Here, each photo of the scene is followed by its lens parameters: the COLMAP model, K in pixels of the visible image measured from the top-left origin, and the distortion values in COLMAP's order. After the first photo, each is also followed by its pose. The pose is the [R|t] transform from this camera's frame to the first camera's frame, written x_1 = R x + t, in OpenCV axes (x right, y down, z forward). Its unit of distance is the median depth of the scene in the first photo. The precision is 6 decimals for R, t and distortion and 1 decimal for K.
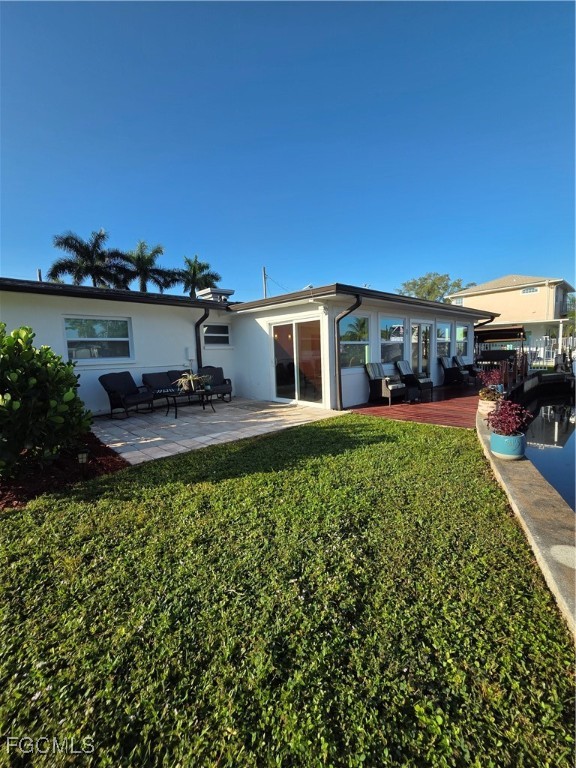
lens RADIAL K [[313.1, 0, 287.7], [0, 313.1, 388.3], [0, 0, 1]] dist [0.012264, -0.000128]
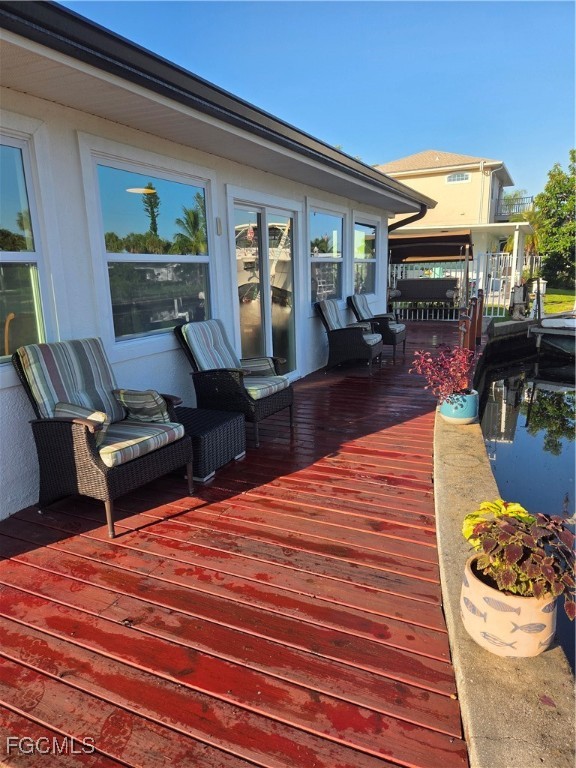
lens RADIAL K [[515.1, 0, 285.1], [0, 515.1, 387.5], [0, 0, 1]] dist [0.067844, 0.000549]
pose [[0.935947, -0.063599, 0.346351, 0.203514], [0.027950, 0.993869, 0.106969, -0.058440], [-0.351031, -0.090437, 0.931986, 0.379274]]
